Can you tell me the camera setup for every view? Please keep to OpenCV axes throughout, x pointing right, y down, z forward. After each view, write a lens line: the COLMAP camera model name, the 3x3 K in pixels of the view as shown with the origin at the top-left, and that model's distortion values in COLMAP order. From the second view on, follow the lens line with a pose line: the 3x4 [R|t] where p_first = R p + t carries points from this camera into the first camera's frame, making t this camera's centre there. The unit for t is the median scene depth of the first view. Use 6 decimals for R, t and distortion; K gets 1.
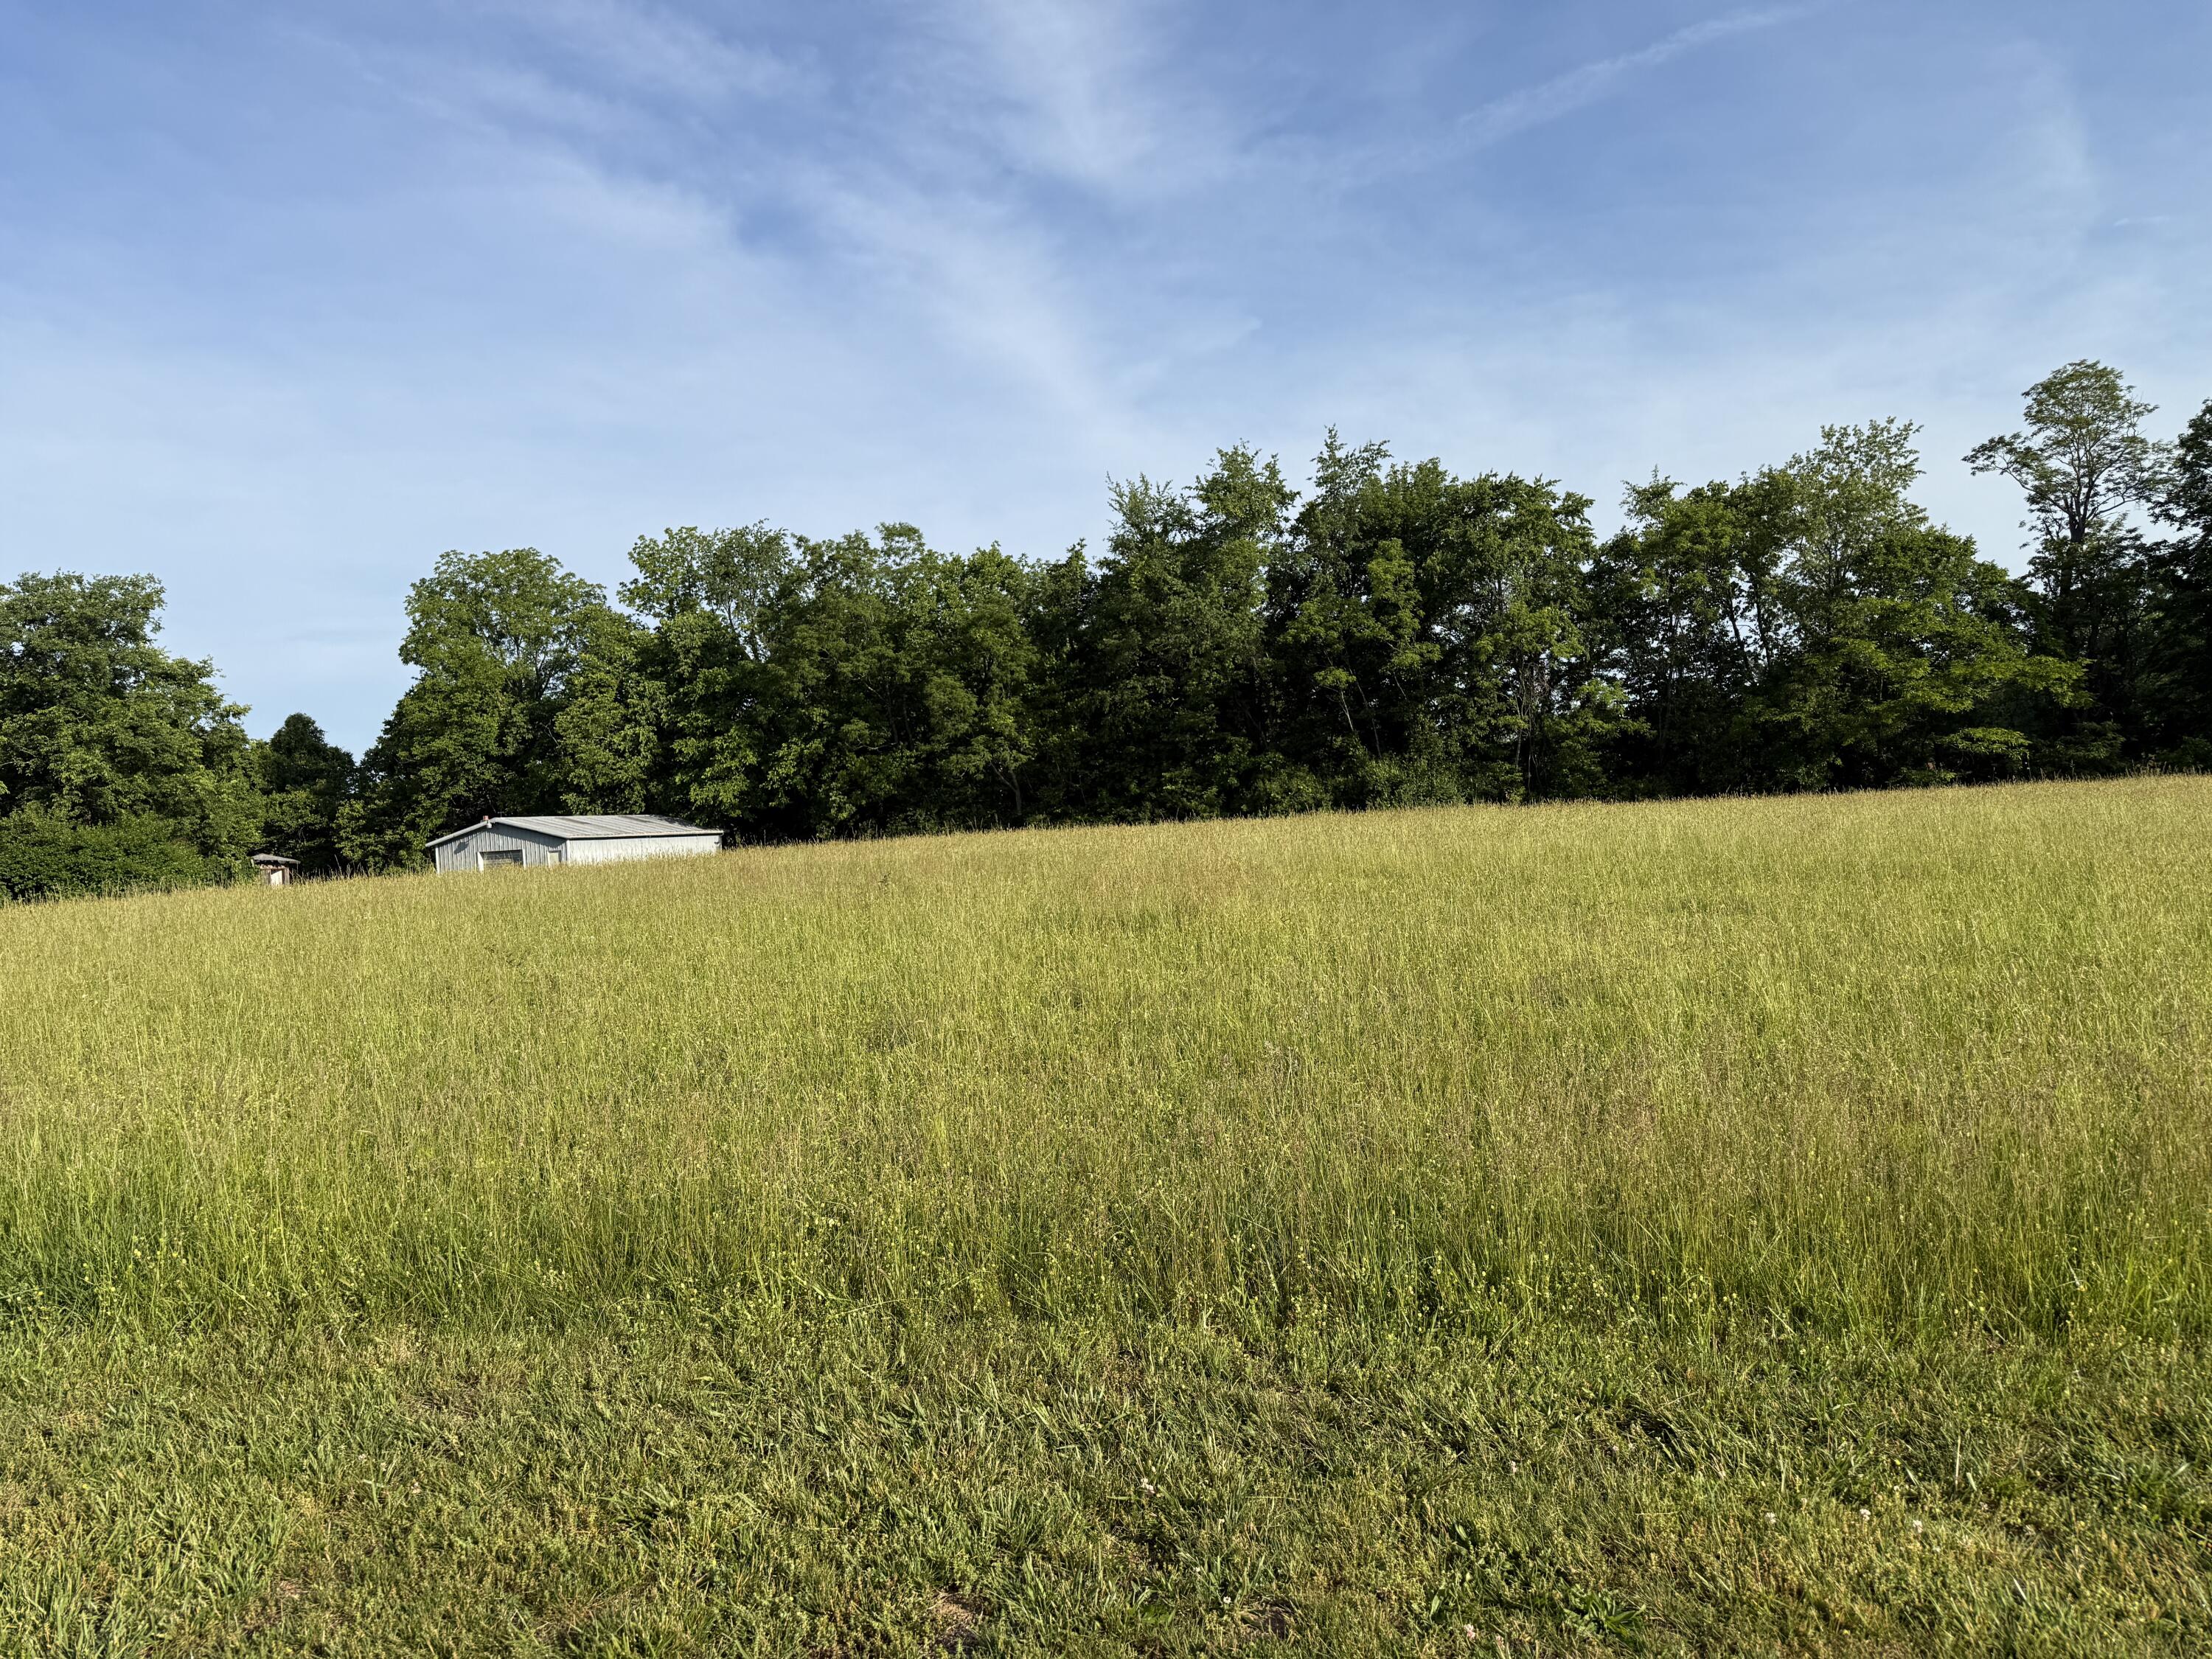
lens RADIAL K [[1533.9, 0, 1094.8], [0, 1533.9, 824.7], [0, 0, 1]] dist [-0.005661, -0.009994]
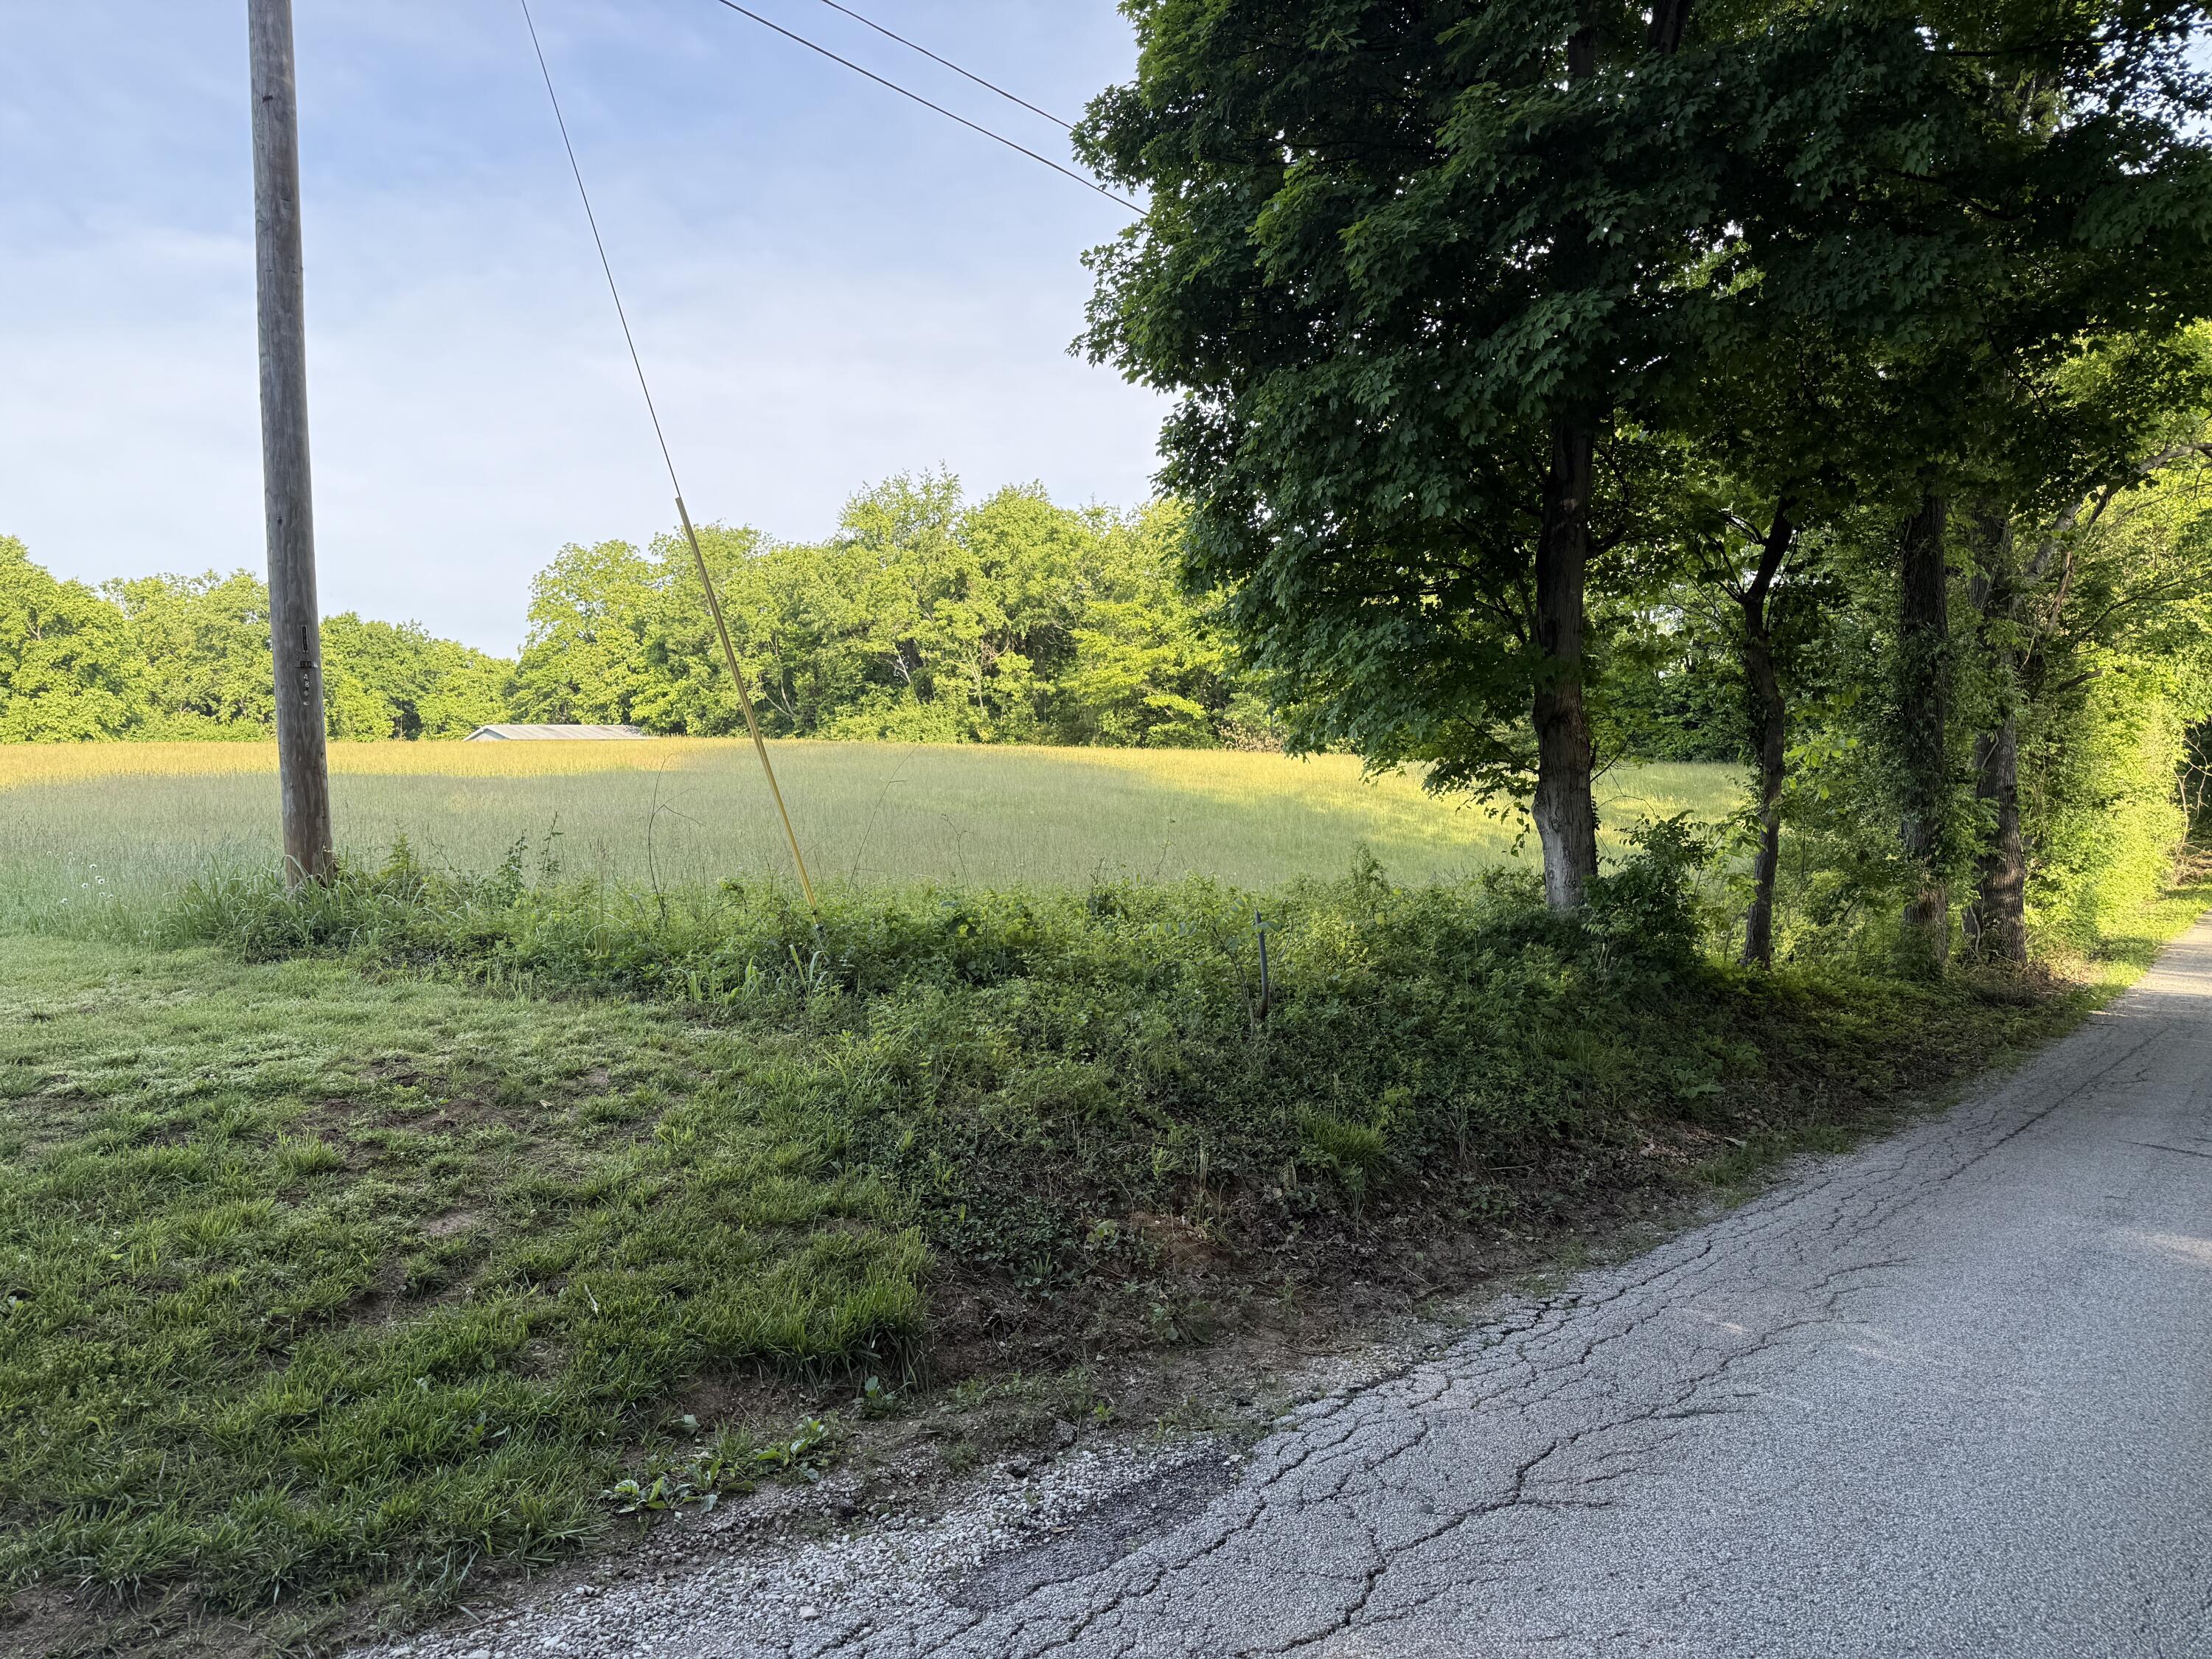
lens RADIAL K [[1533.9, 0, 1160.5], [0, 1533.9, 859.2], [0, 0, 1]] dist [-0.005661, -0.009994]
pose [[0.925615, 0.057983, -0.373998, 0.765500], [-0.025740, 0.995551, 0.090641, -0.025755], [0.377590, -0.074272, 0.922990, -0.189679]]
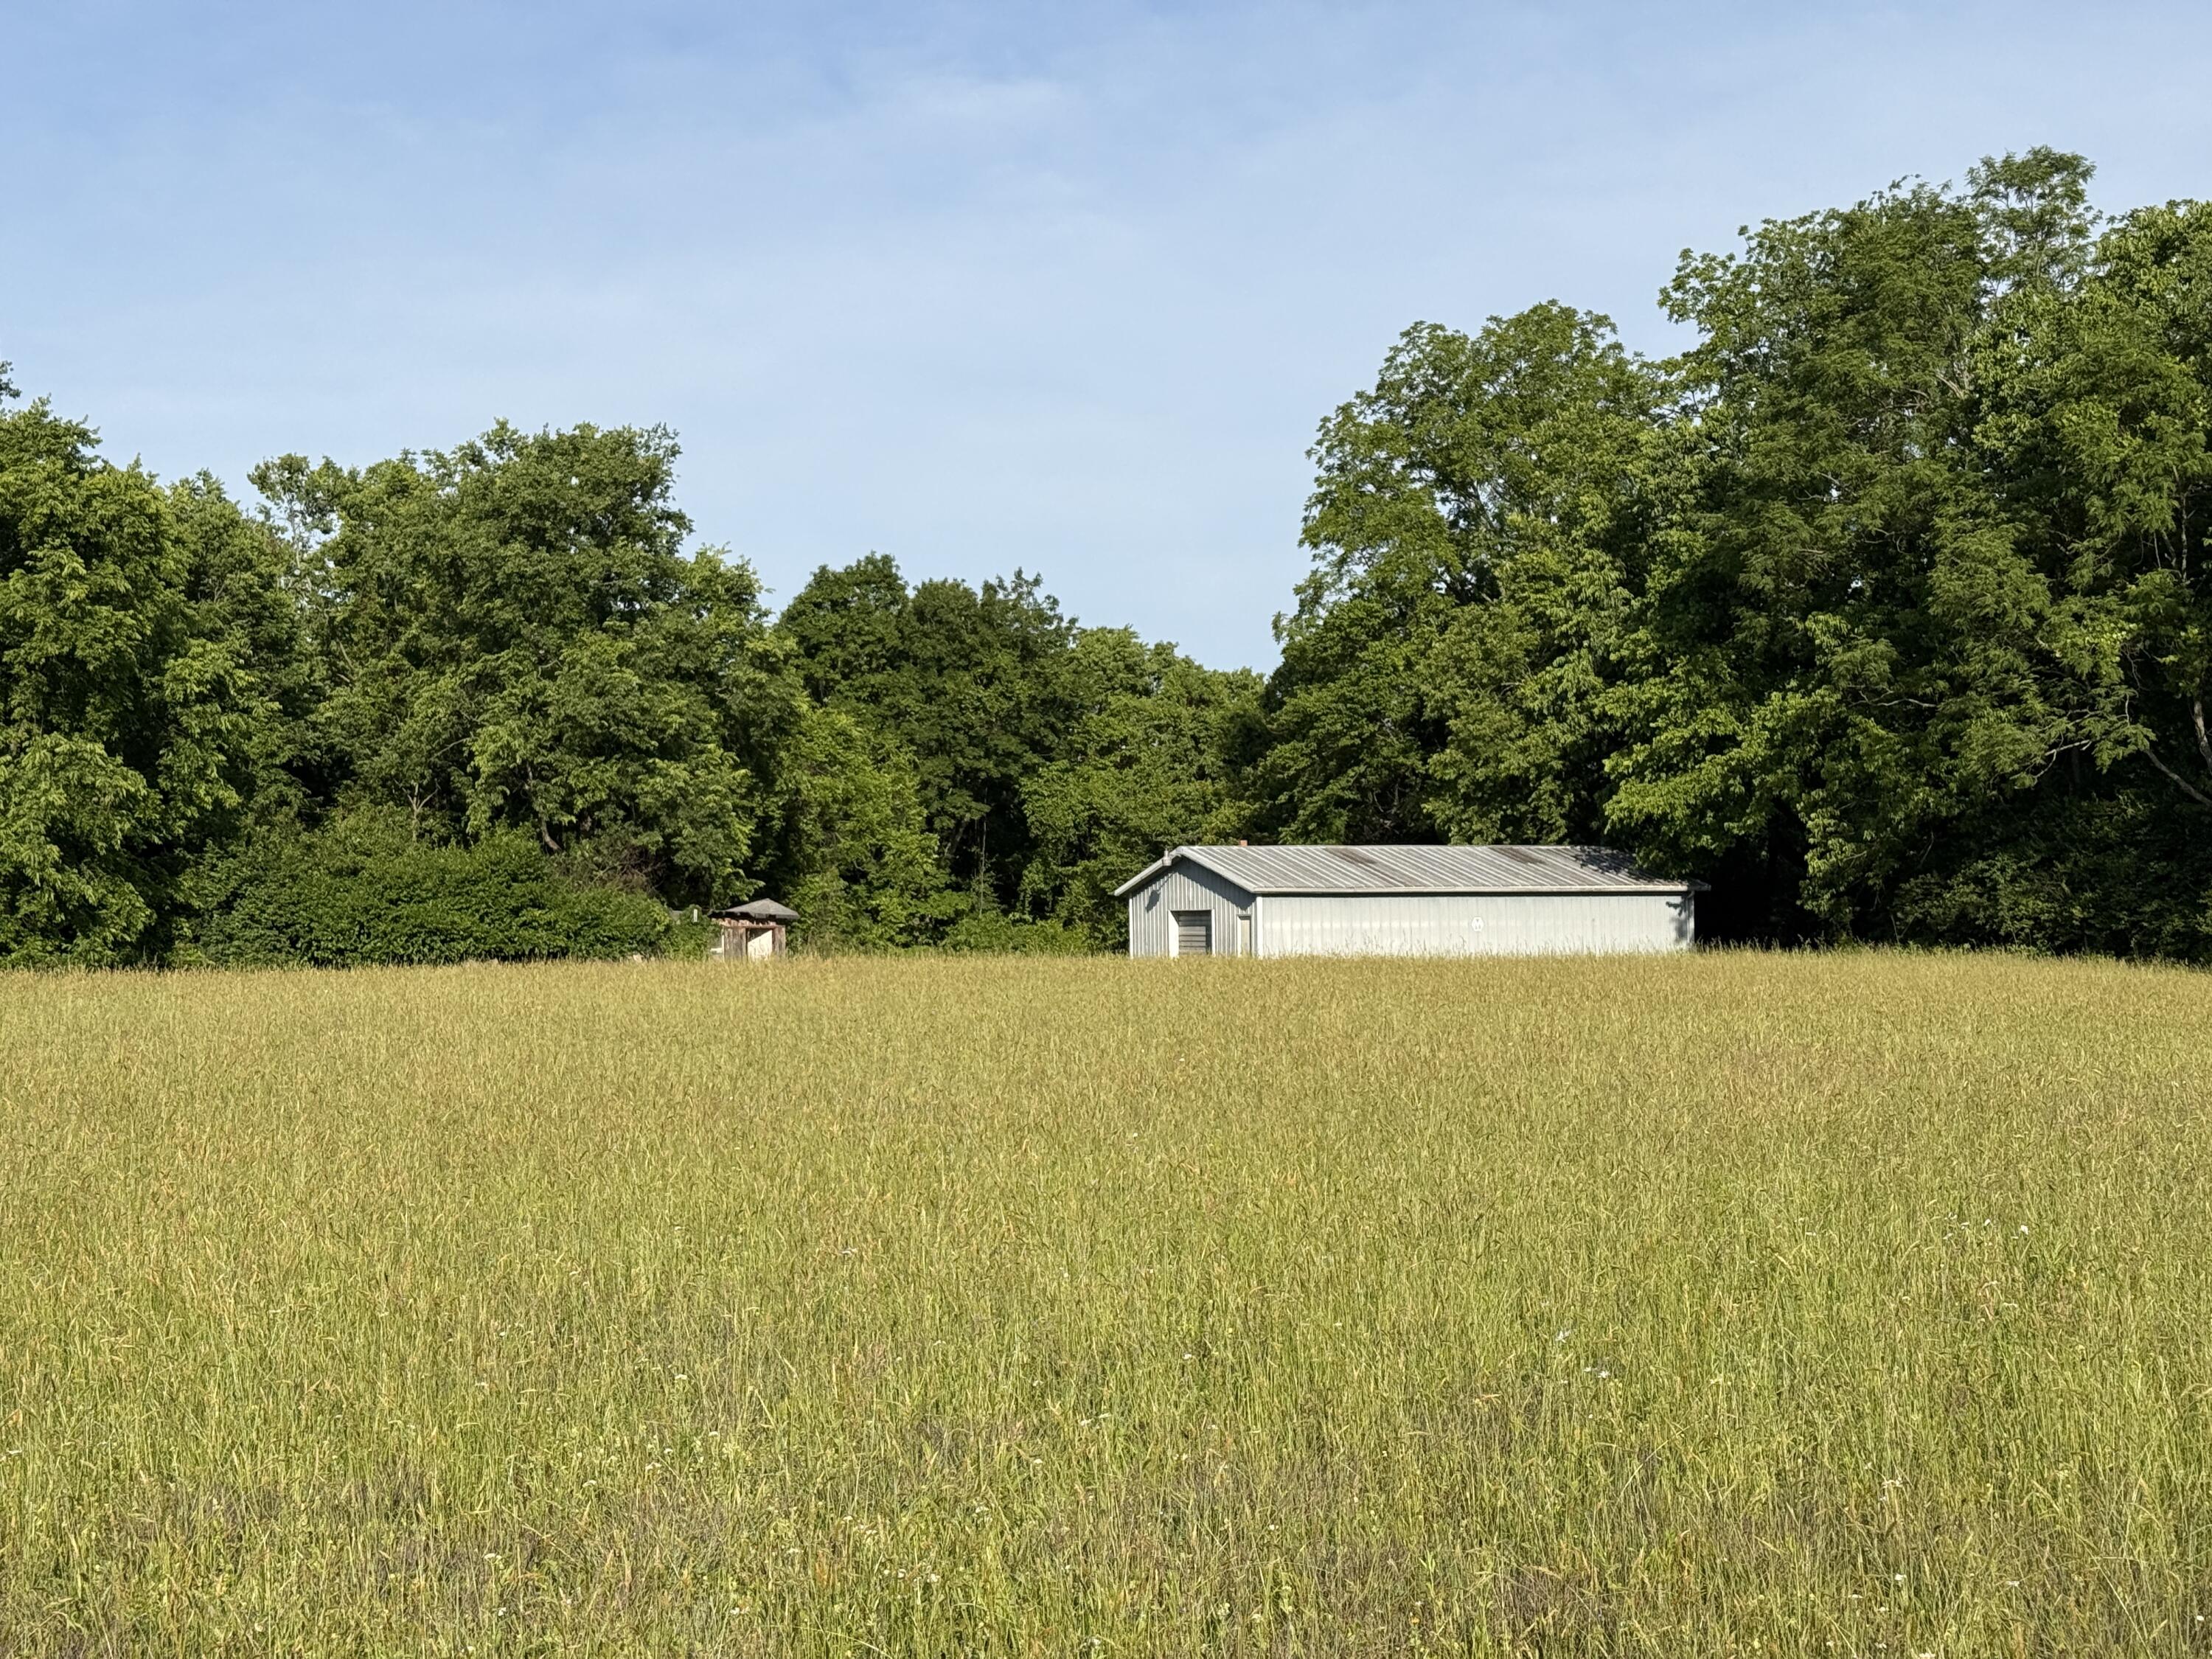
lens RADIAL K [[3012.7, 0, 1113.9], [0, 3012.7, 837.6], [0, 0, 1]] dist [0.058793, 0.000000]
pose [[0.674225, 0.024194, -0.738129, 0.305071], [-0.020700, 0.999690, 0.013859, -0.018910], [0.738235, 0.005936, 0.674517, 0.268035]]
